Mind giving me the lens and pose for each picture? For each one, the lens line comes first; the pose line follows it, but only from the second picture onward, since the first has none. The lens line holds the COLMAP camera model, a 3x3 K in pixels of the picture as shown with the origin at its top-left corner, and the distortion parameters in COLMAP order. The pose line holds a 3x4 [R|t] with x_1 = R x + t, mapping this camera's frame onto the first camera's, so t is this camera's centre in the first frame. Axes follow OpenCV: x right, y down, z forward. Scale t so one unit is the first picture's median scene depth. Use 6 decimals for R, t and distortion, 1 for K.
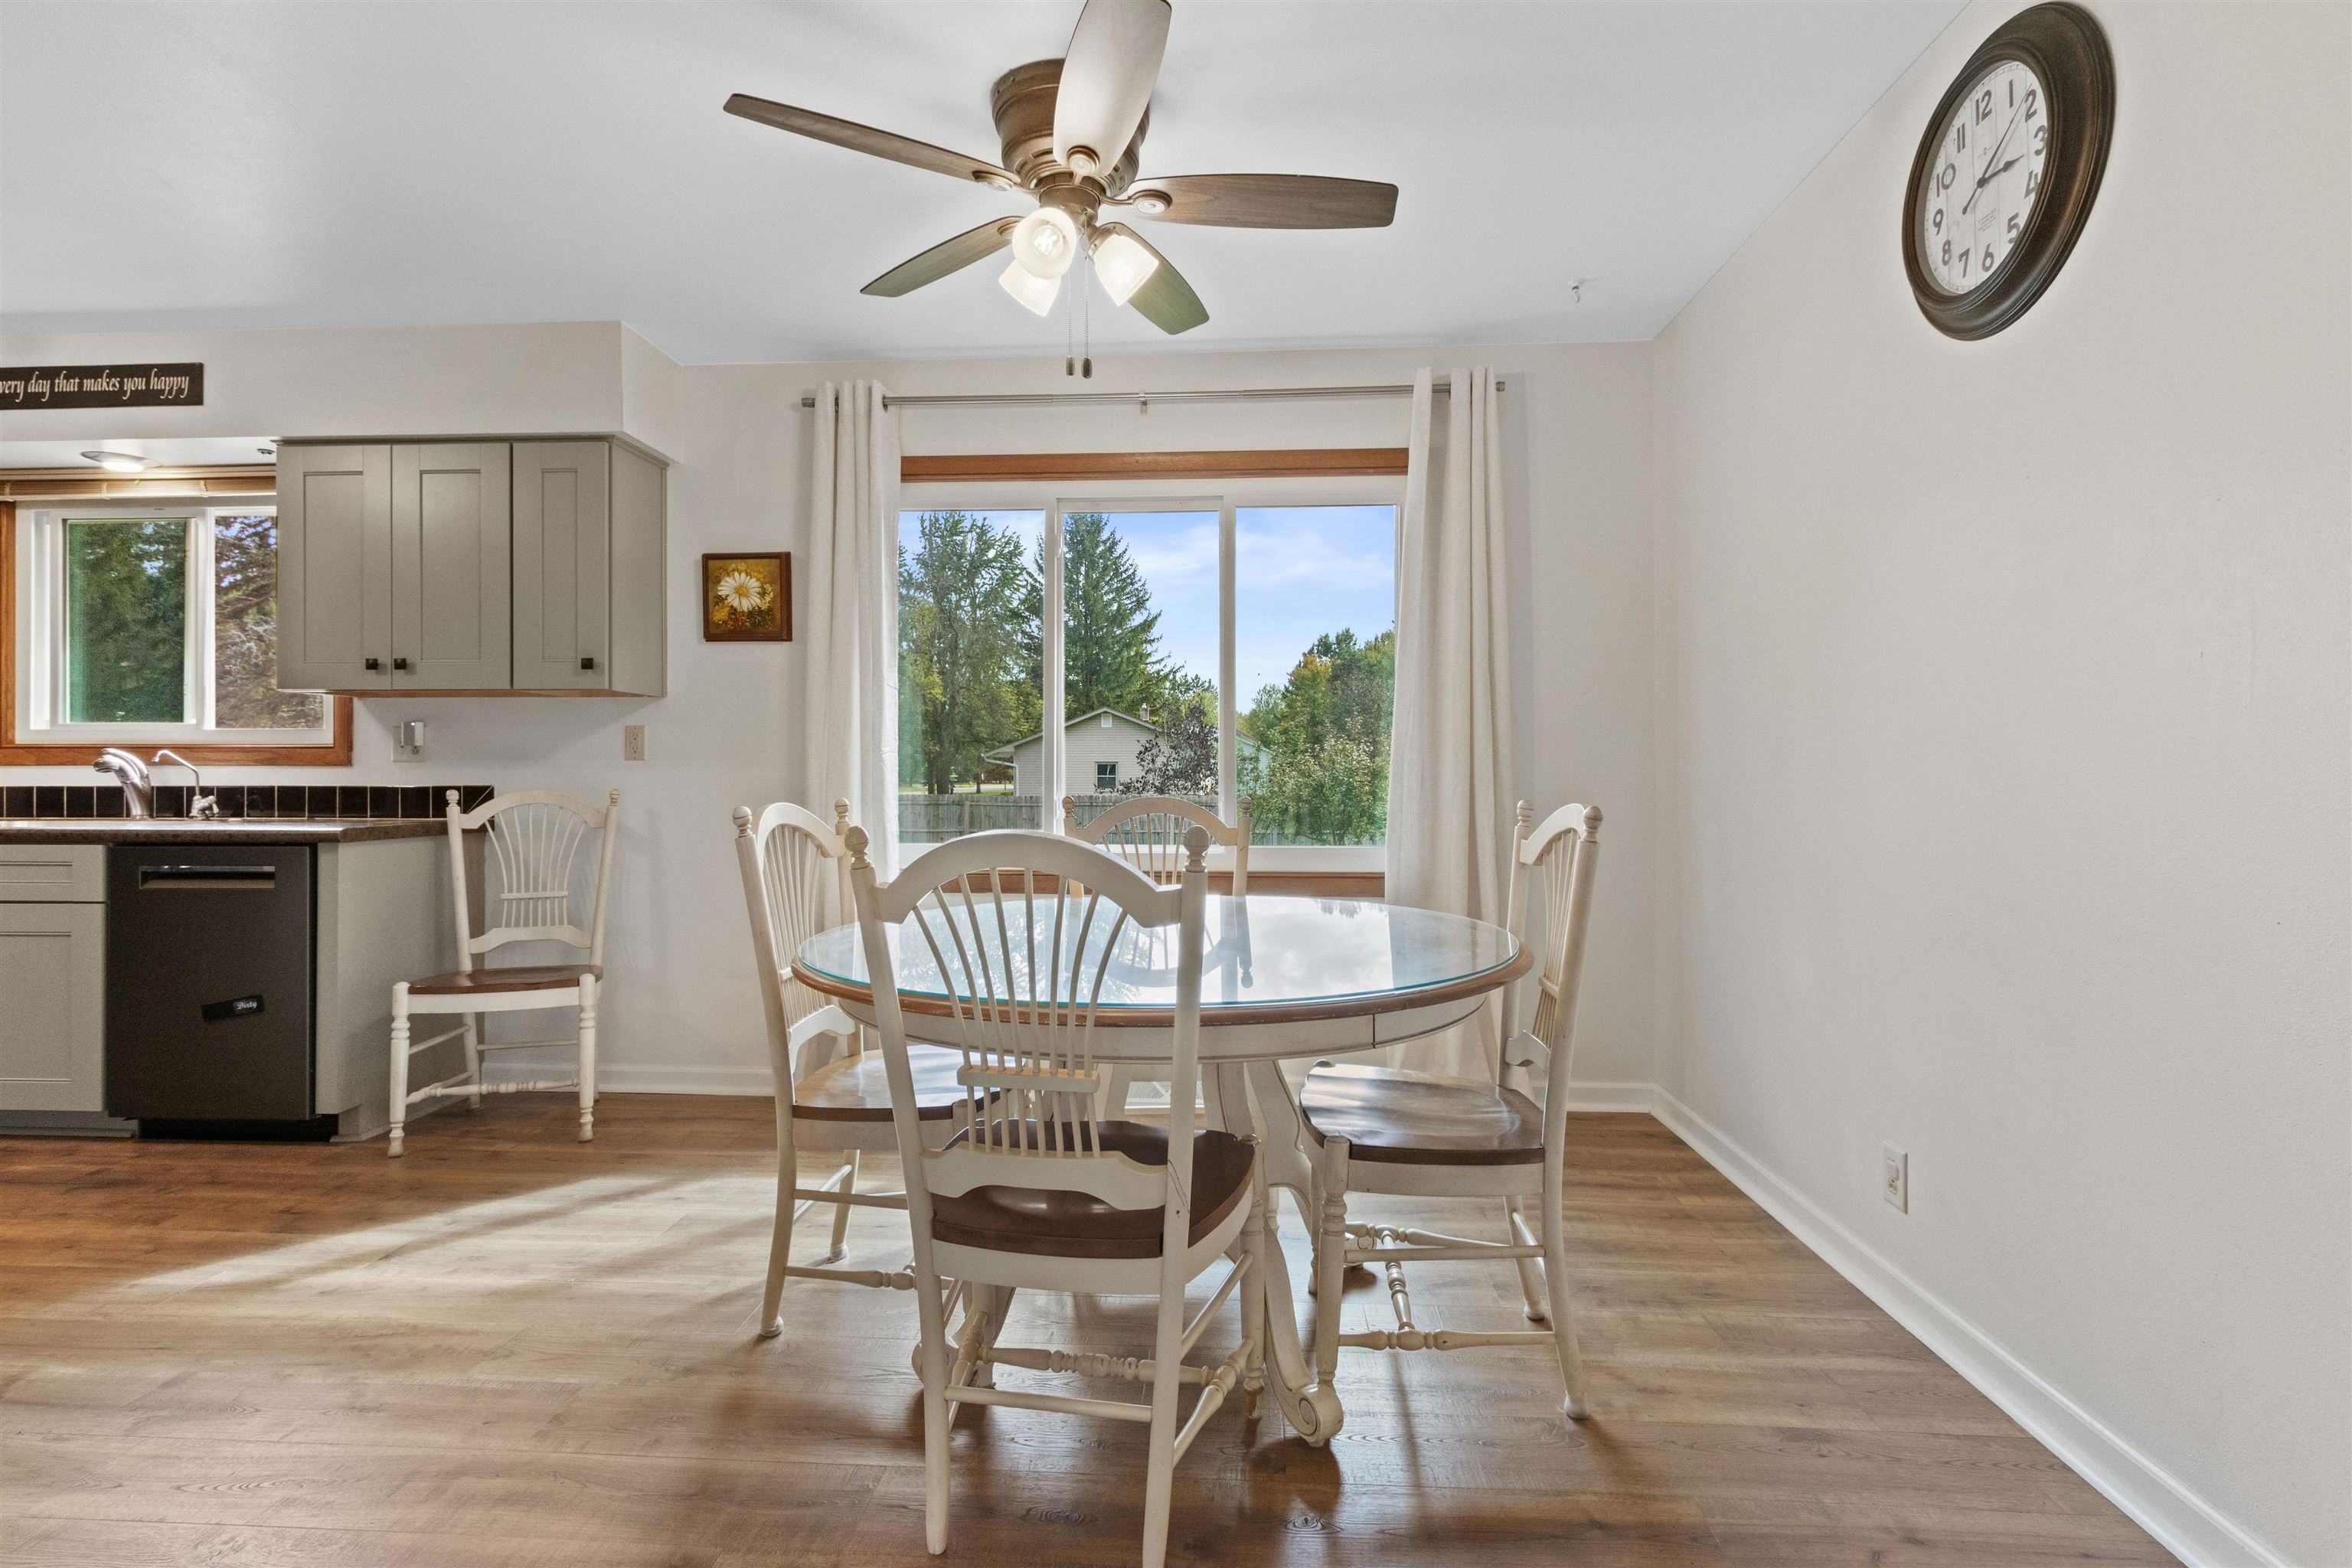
lens RADIAL K [[1105.4, 0, 1174.4], [0, 1105.4, 780.4], [0, 0, 1]] dist [-0.002097, -0.000686]
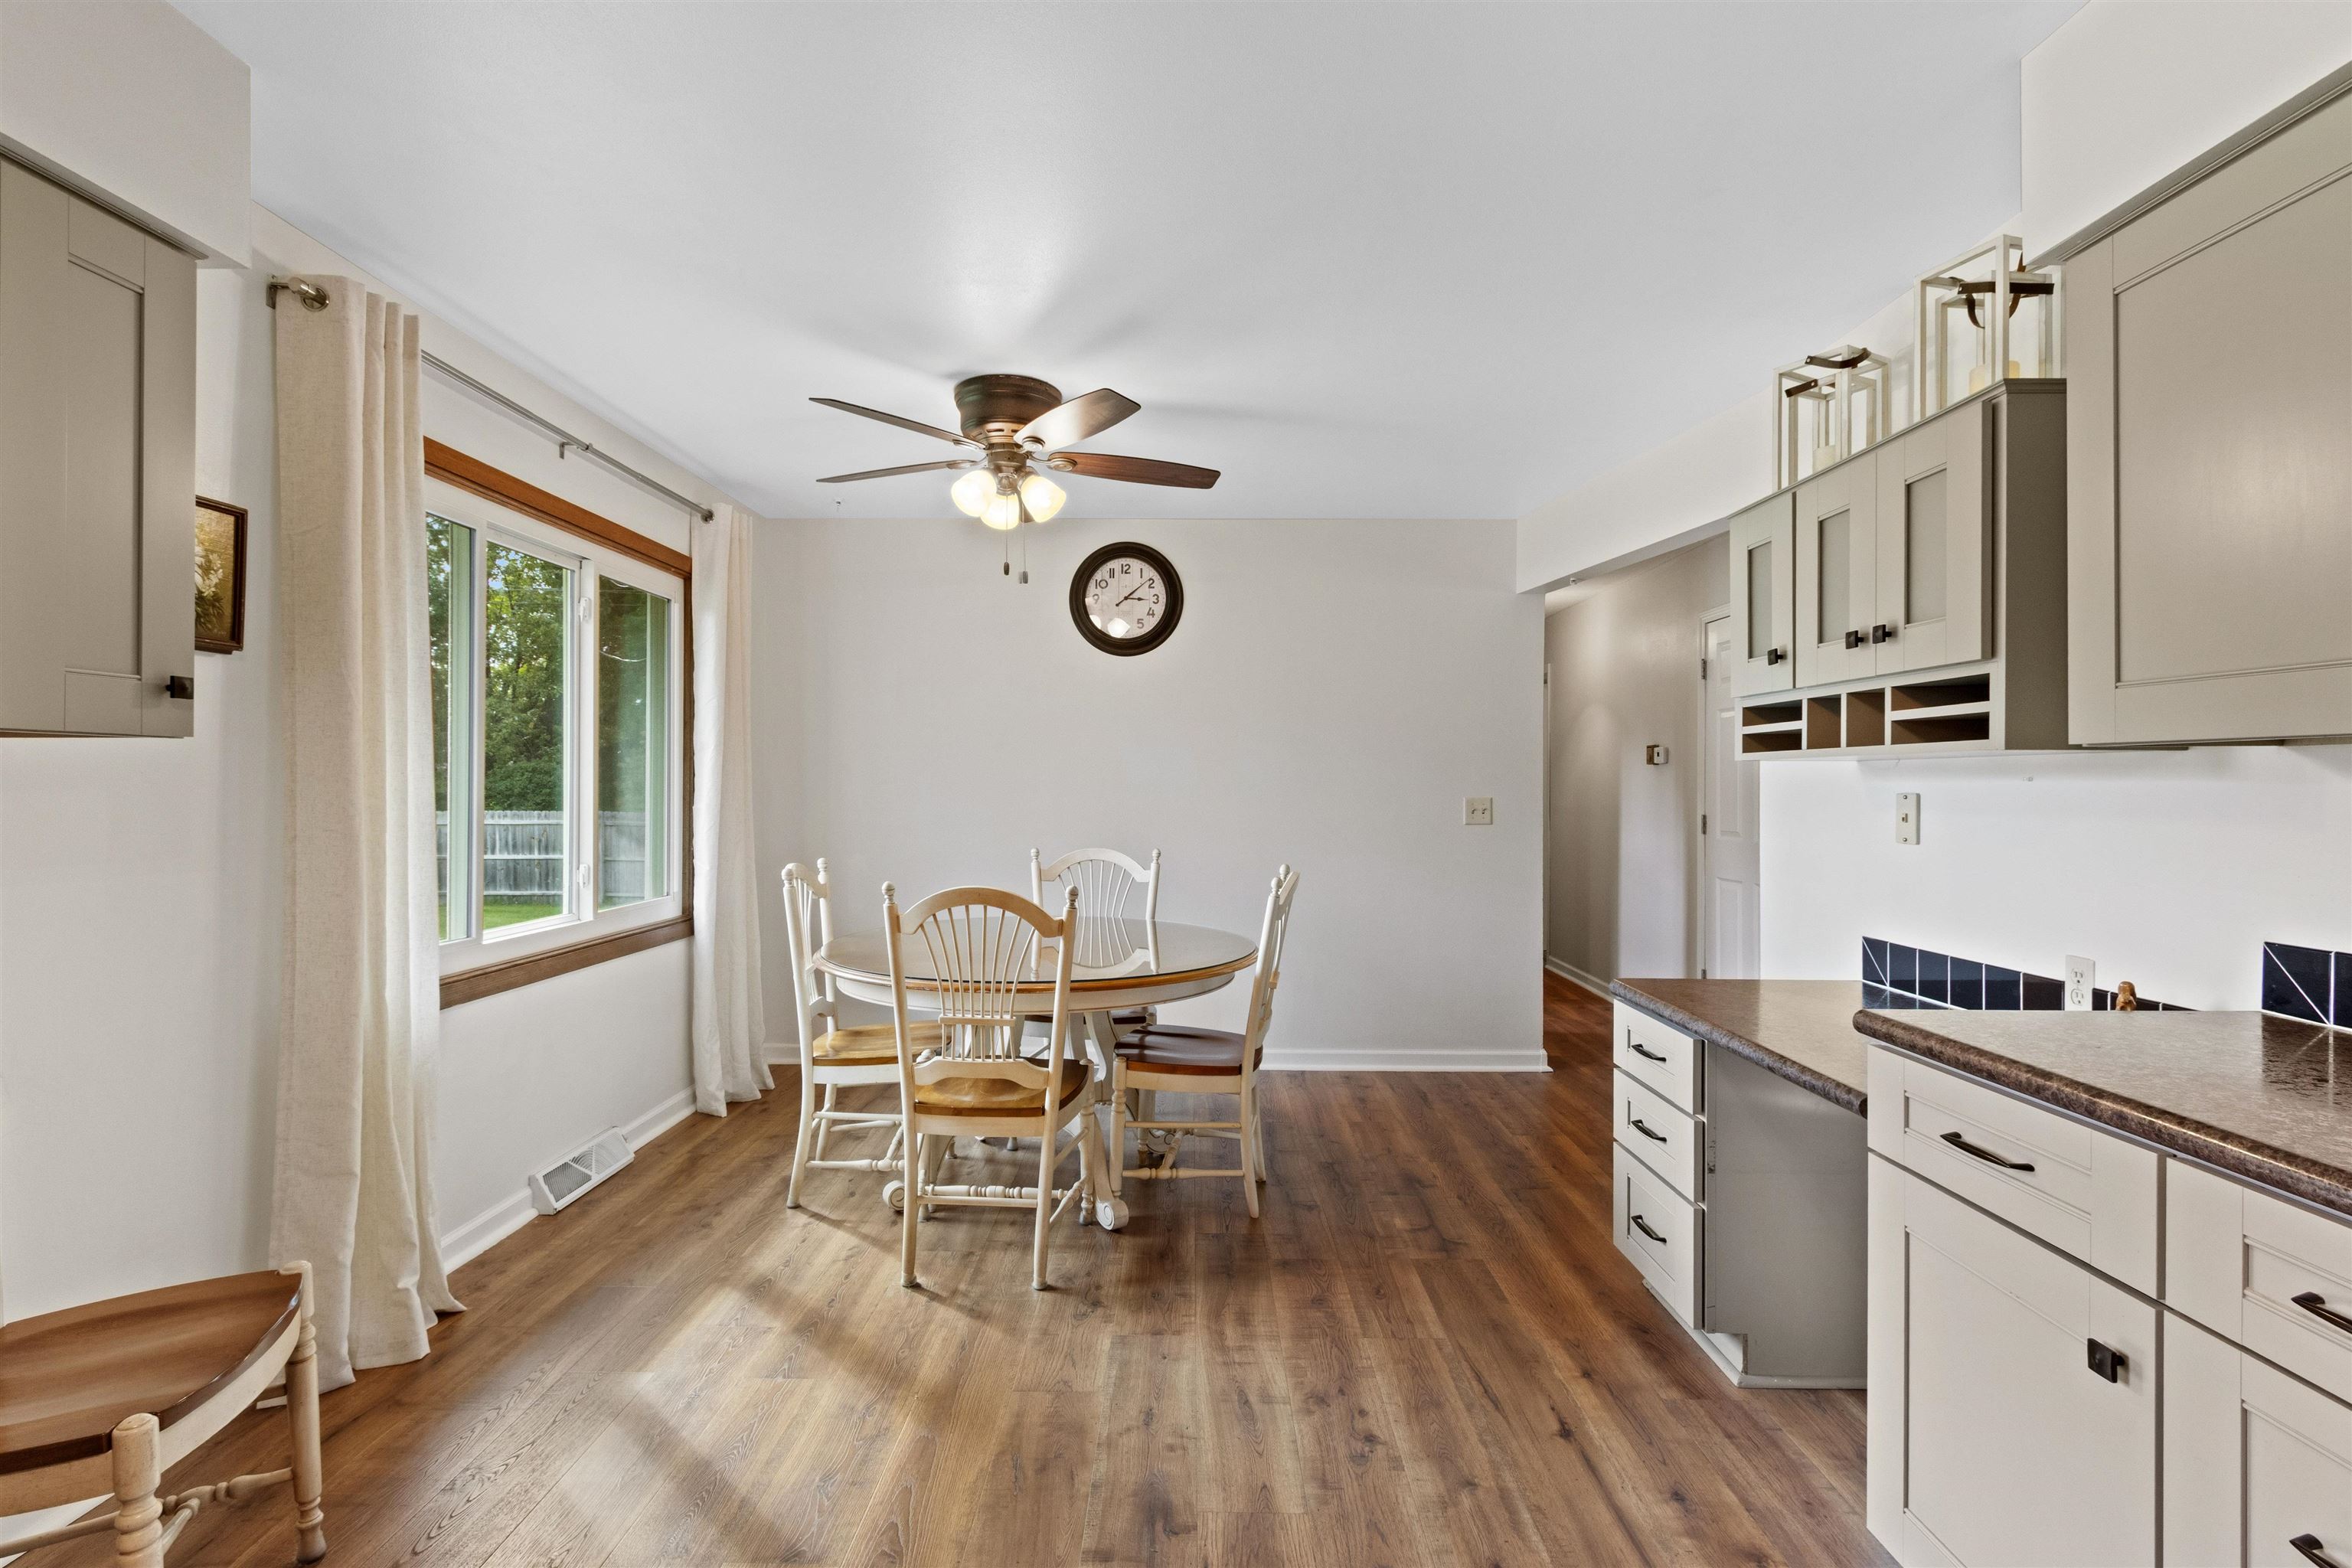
lens RADIAL K [[1141.3, 0, 1178.8], [0, 1141.3, 784.2], [0, 0, 1]] dist [0.000634, -0.000182]
pose [[-0.054746, -0.001580, 0.998499, -1.574713], [-0.010439, 0.999945, 0.001010, -0.097936], [-0.998446, -0.010368, -0.054759, 0.826163]]
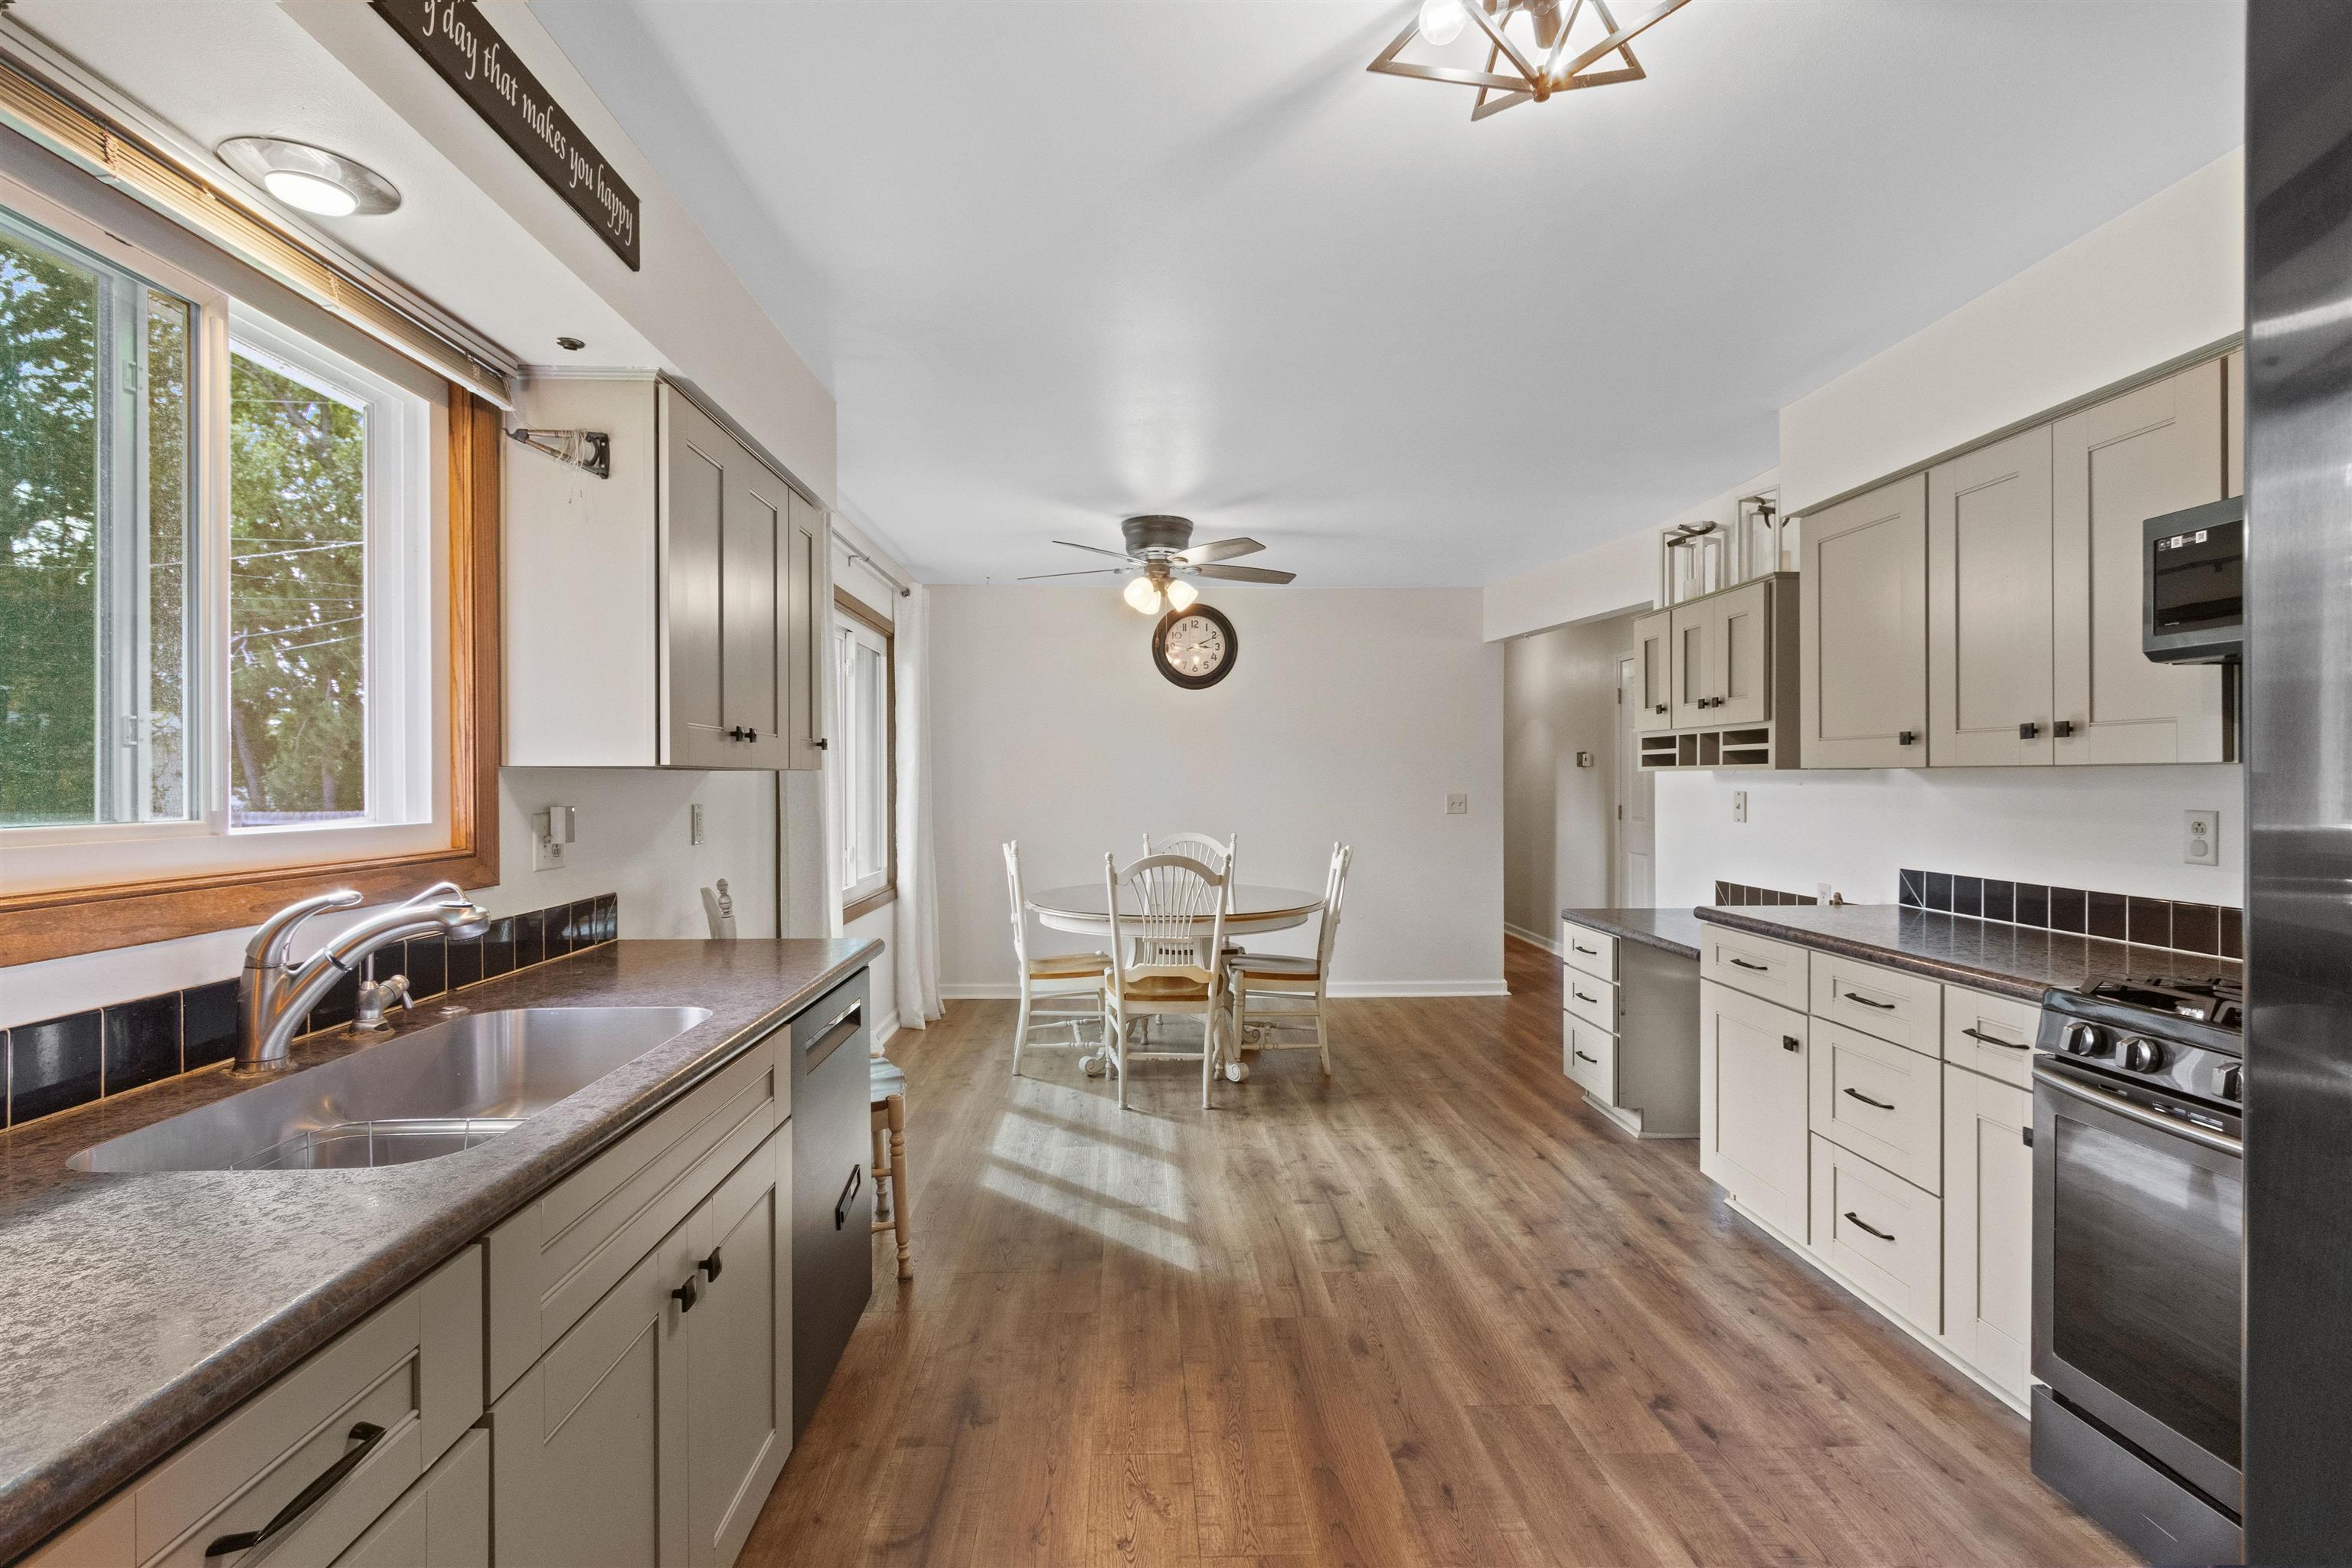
lens RADIAL K [[1120.2, 0, 1171.9], [0, 1120.2, 793.8], [0, 0, 1]] dist [-0.000258, 0.000089]
pose [[-0.103690, -0.014156, 0.994509, -2.226325], [-0.003451, 0.999898, 0.013873, -0.113948], [-0.994604, -0.001994, -0.103728, 1.164004]]
